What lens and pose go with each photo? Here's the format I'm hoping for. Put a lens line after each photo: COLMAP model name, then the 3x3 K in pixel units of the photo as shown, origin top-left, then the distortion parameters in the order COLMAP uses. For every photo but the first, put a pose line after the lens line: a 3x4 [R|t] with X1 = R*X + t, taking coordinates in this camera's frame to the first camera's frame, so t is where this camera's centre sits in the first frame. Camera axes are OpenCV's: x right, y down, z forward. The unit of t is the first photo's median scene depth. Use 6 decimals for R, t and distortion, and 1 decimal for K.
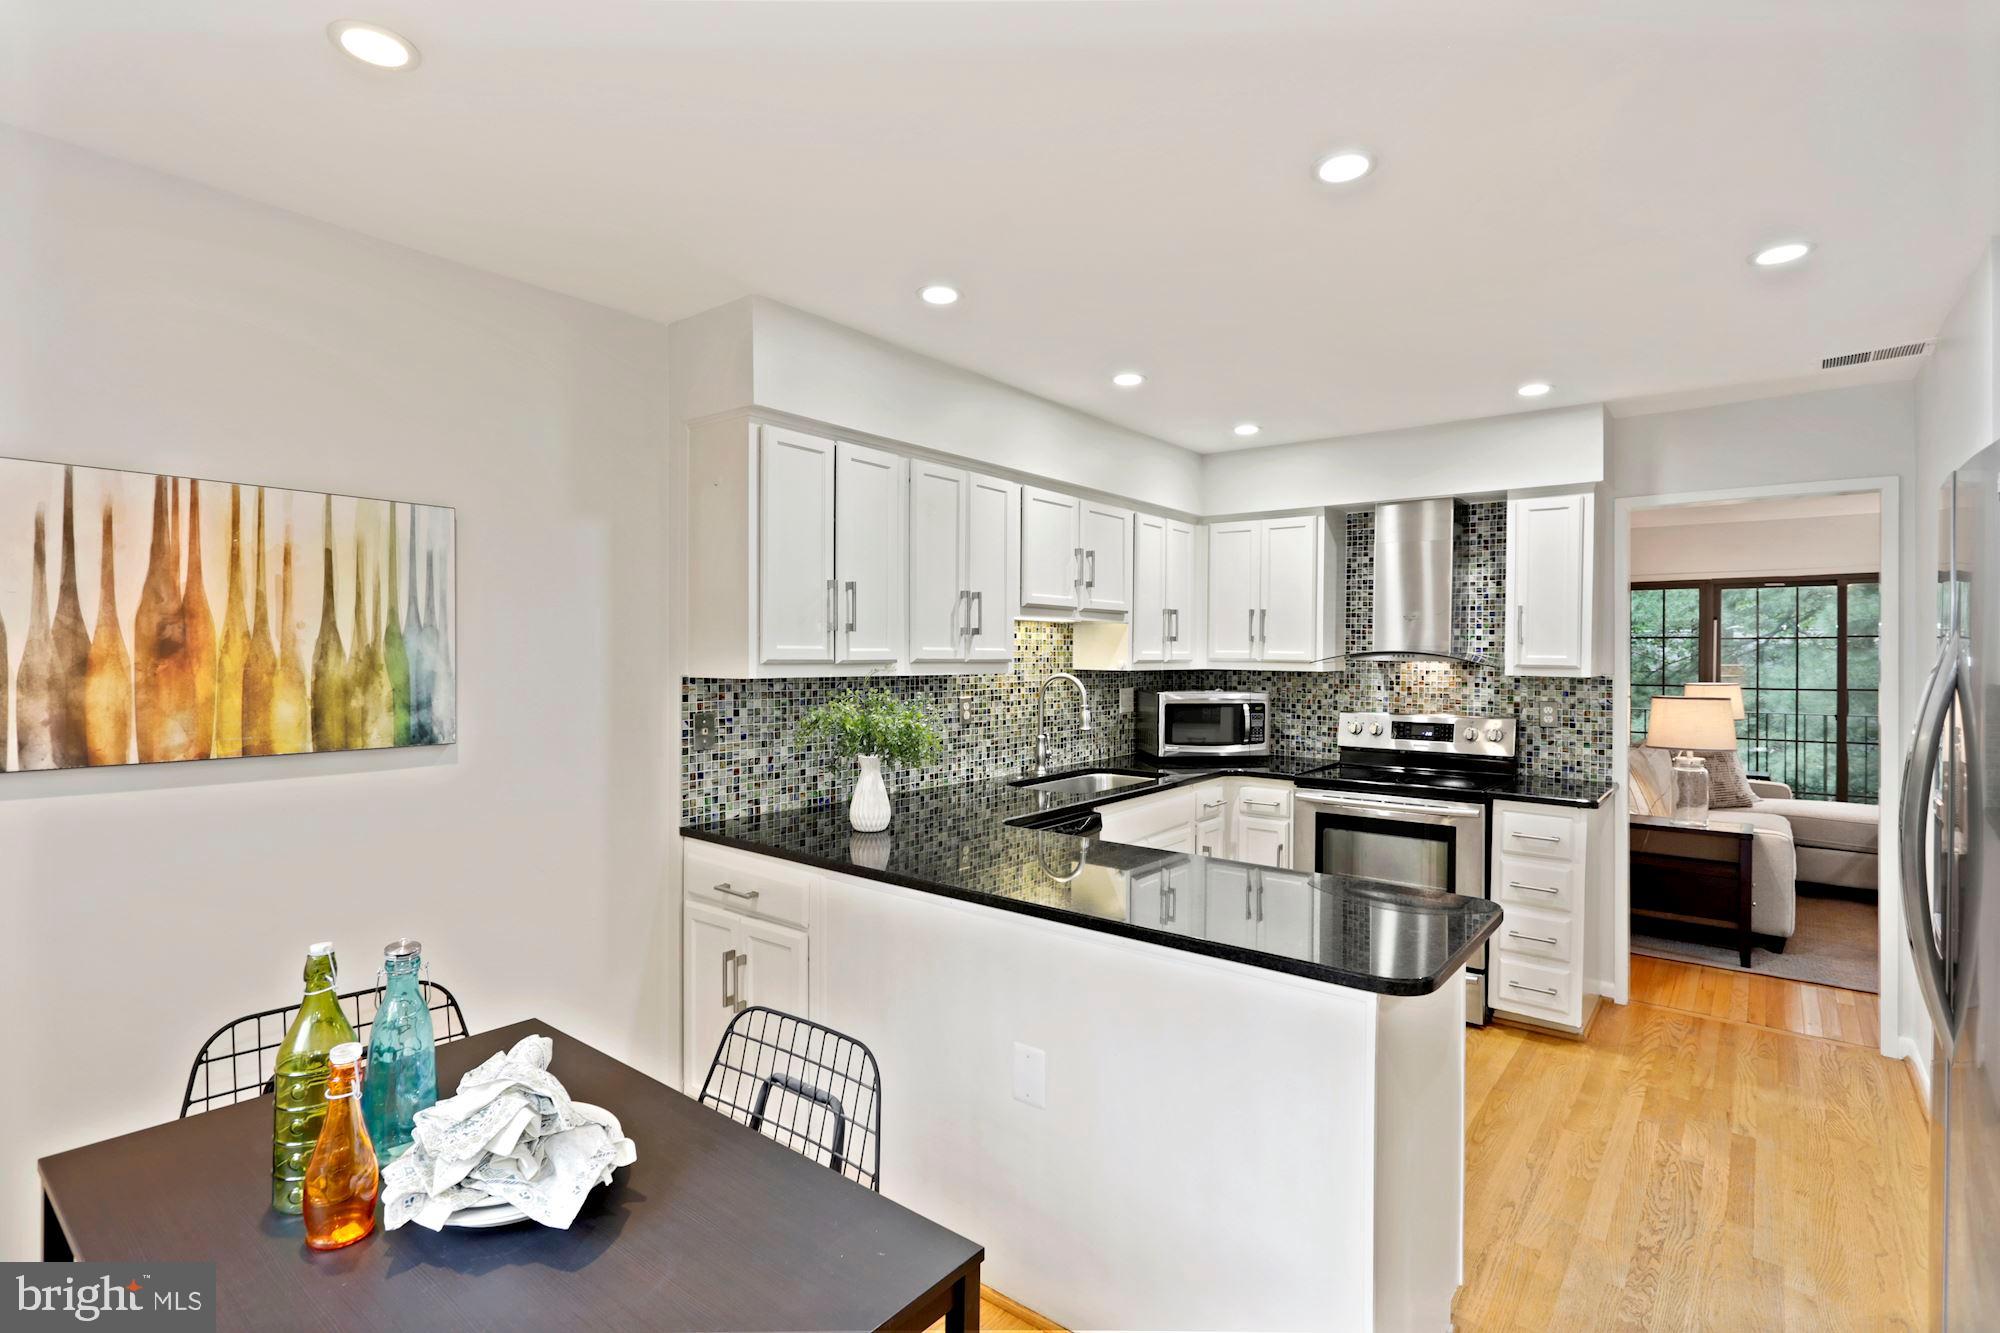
lens RADIAL K [[956.4, 0, 999.6], [0, 956.4, 661.7], [0, 0, 1]] dist [0.000379, 0.000995]
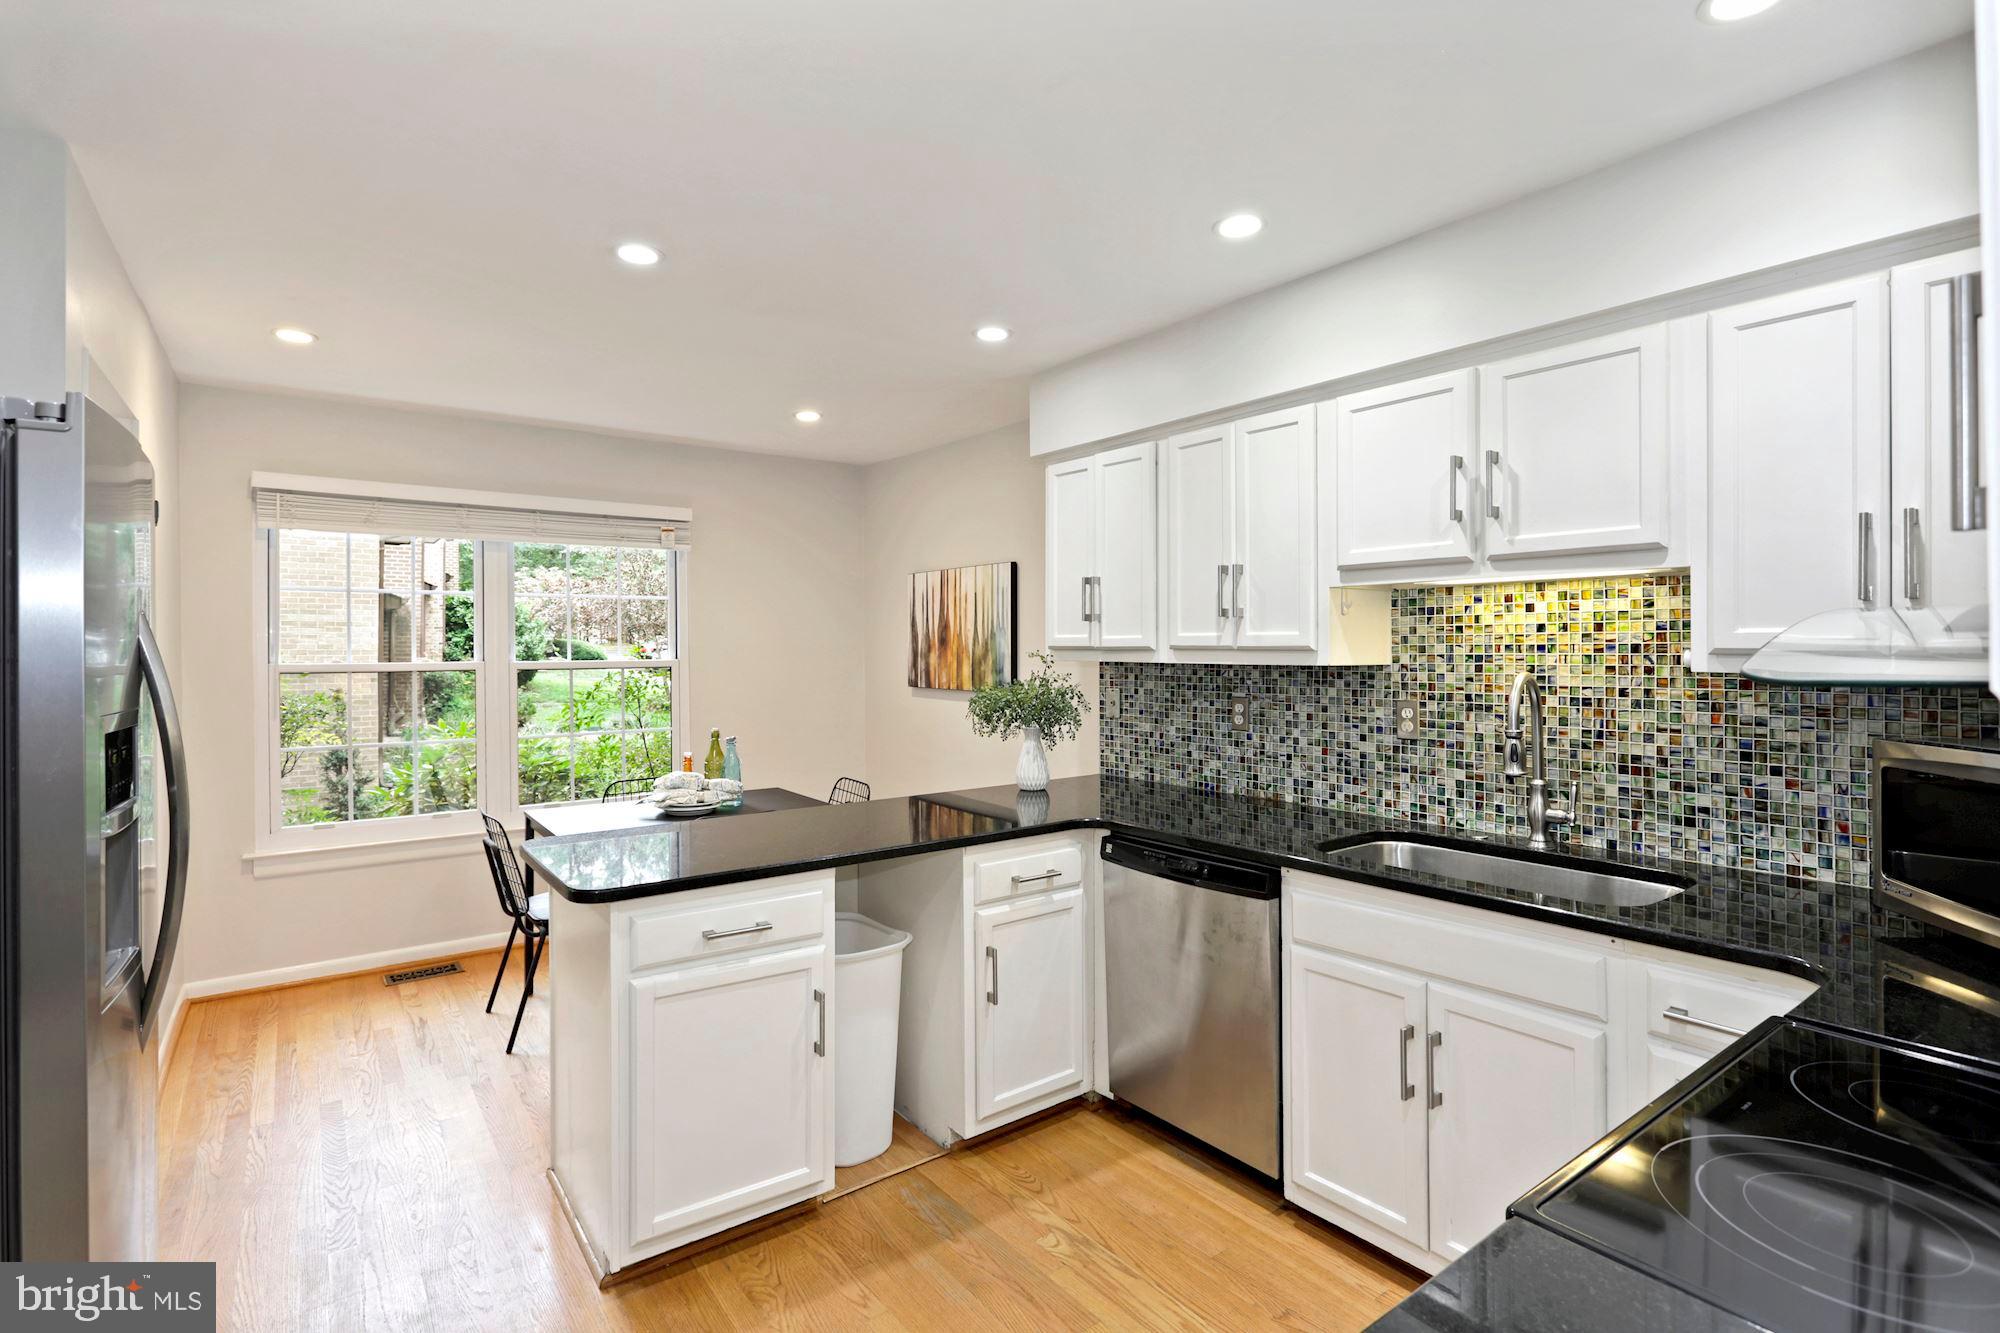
lens RADIAL K [[954.4, 0, 999.1], [0, 954.4, 648.2], [0, 0, 1]] dist [-0.004527, -0.000074]
pose [[-0.255359, -0.001016, -0.966846, 0.770681], [-0.006458, 0.999979, 0.000654, -0.000085], [0.966825, 0.006411, -0.255361, 0.947965]]
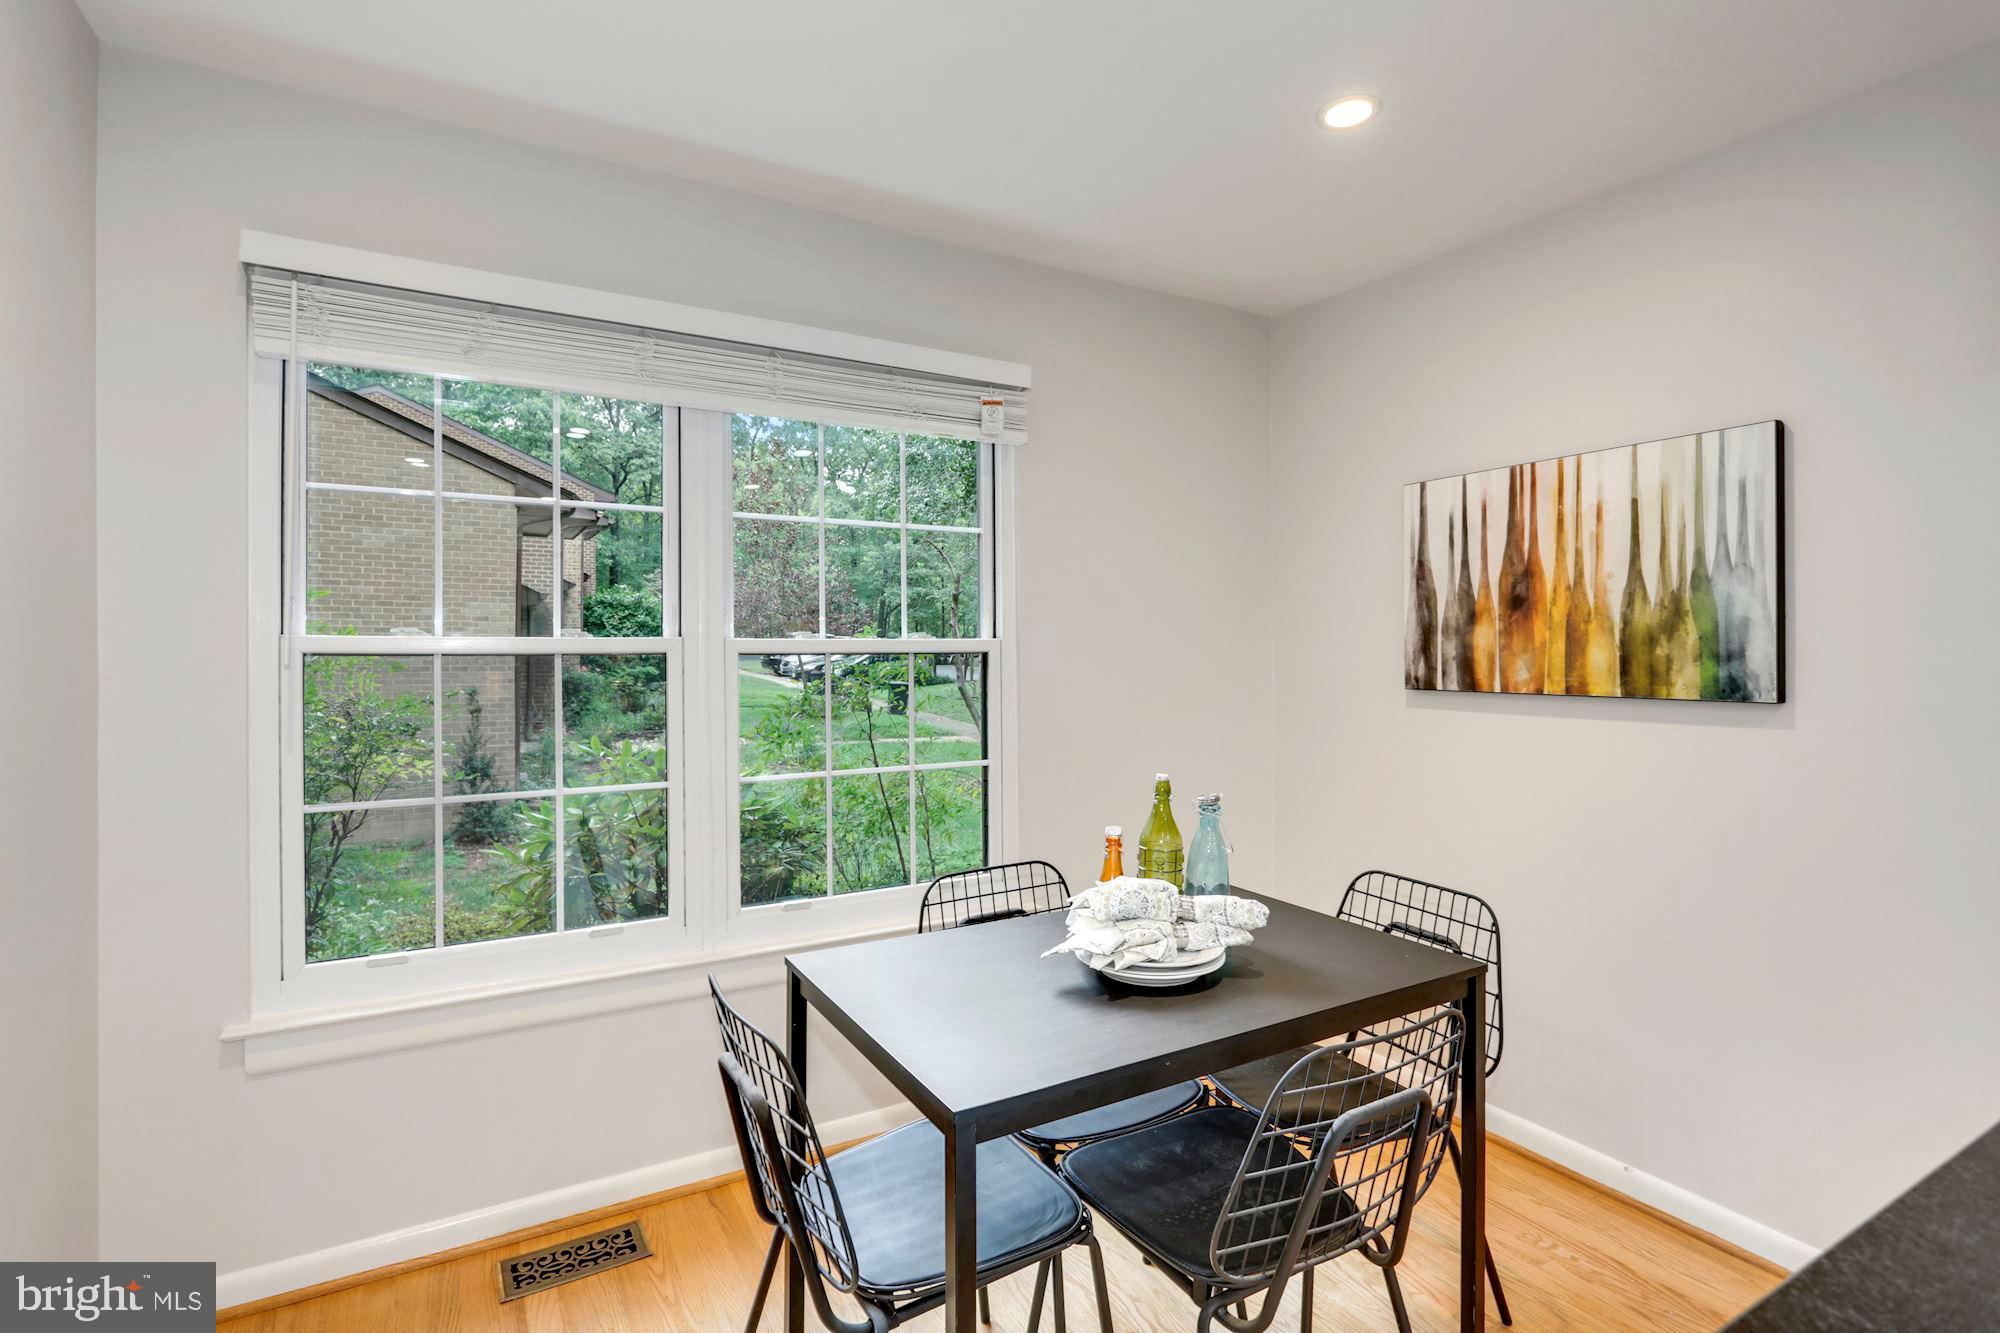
lens RADIAL K [[954.4, 0, 999.1], [0, 954.4, 648.2], [0, 0, 1]] dist [-0.004527, -0.000074]
pose [[-0.362157, -0.006409, -0.932095, 0.292527], [-0.007057, 0.999967, -0.004133, 0.030119], [0.932090, 0.005081, -0.362190, 0.443228]]
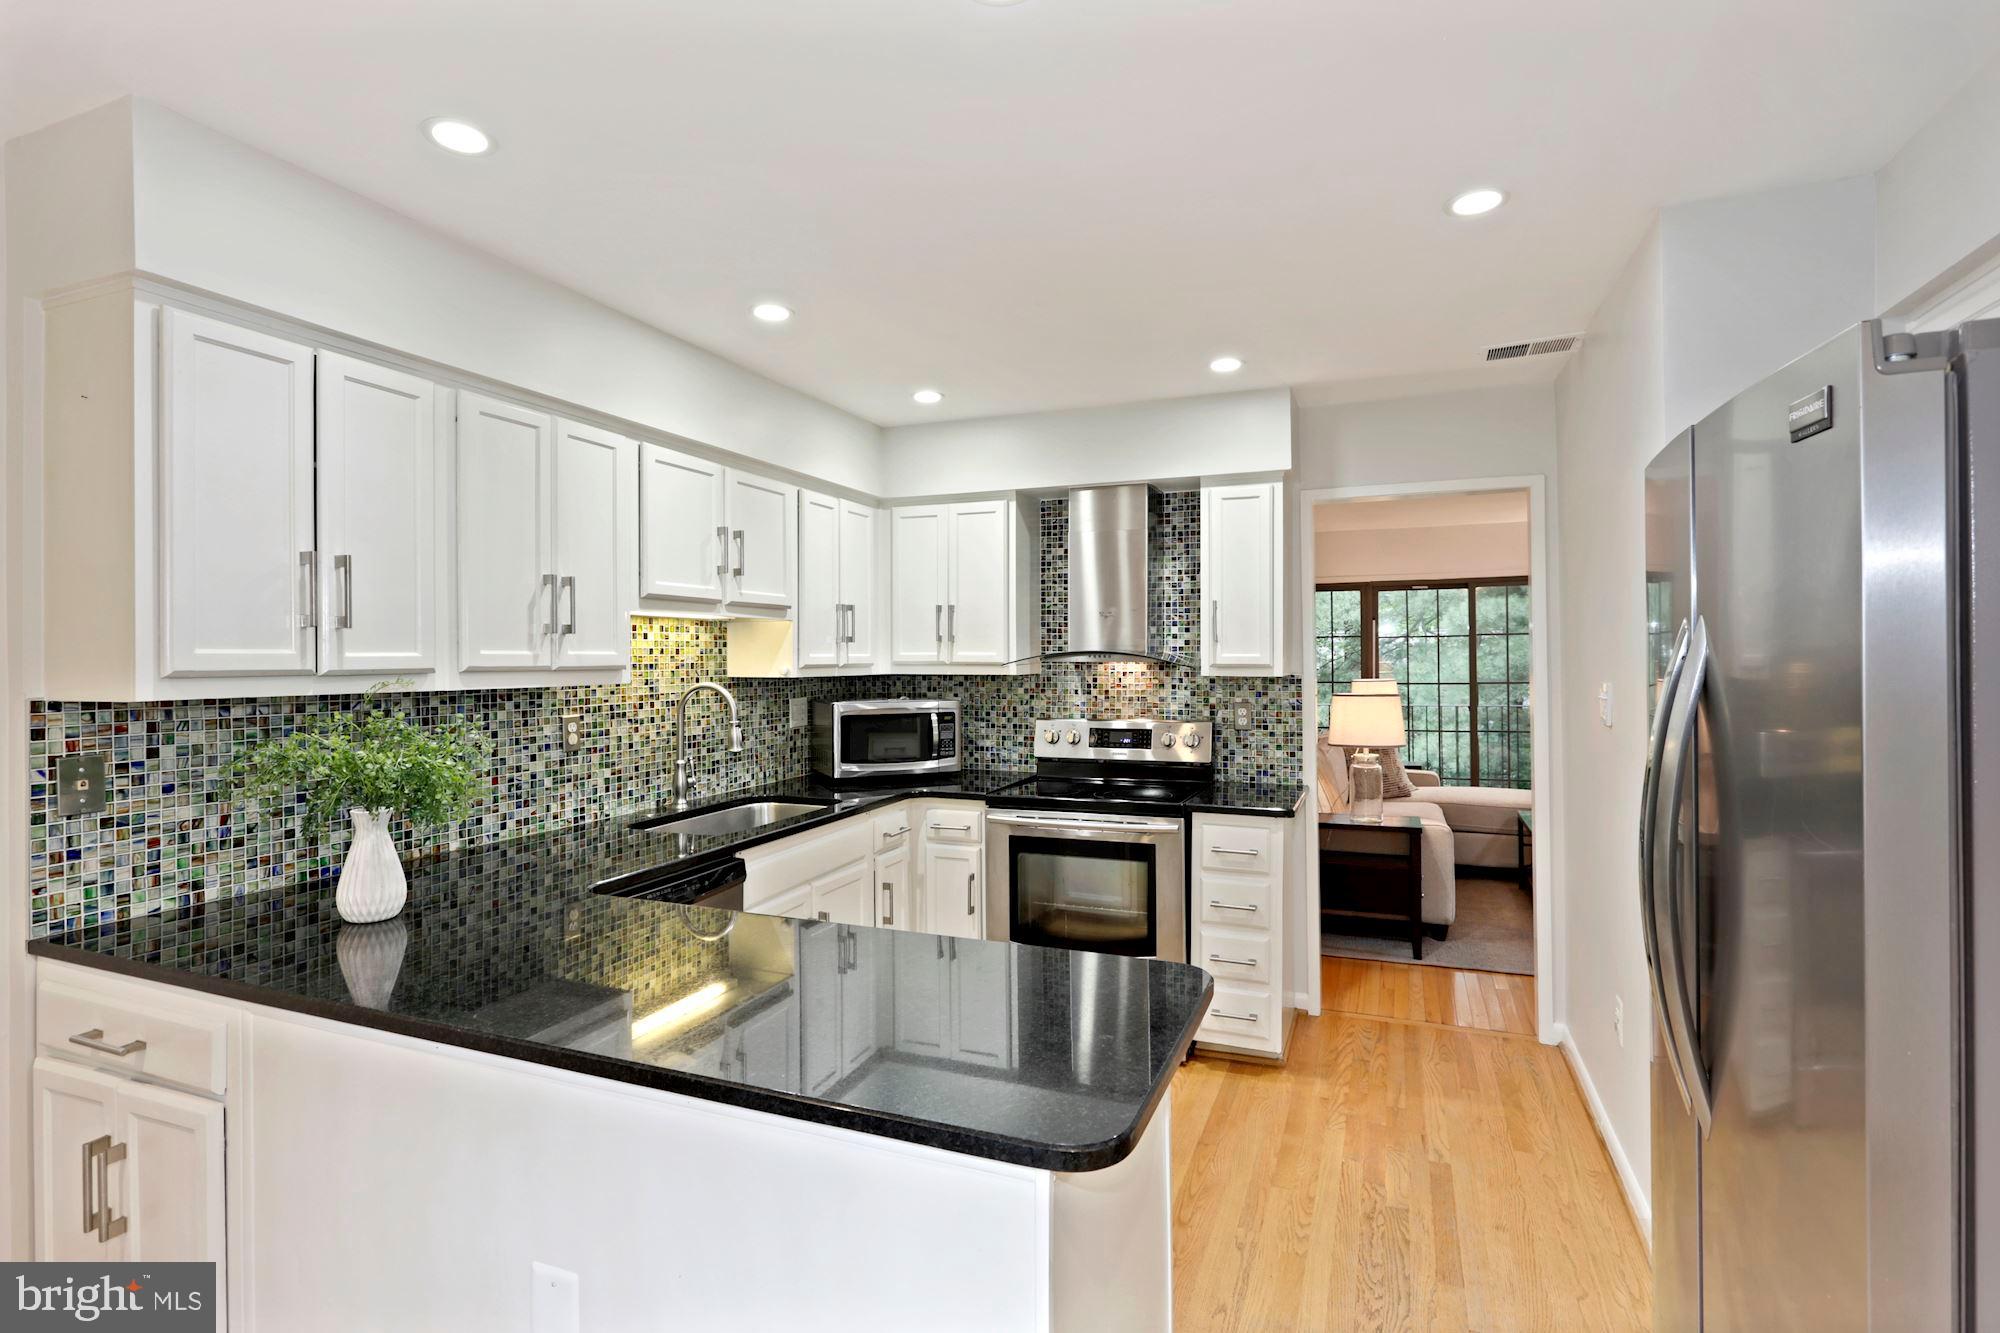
lens RADIAL K [[975.3, 0, 995.0], [0, 975.3, 658.0], [0, 0, 1]] dist [0.003517, 0.001350]
pose [[0.959616, -0.011088, 0.281095, 0.076179], [0.013486, 0.999887, -0.006597, 0.000433], [-0.280990, 0.010121, 0.959657, 0.159771]]
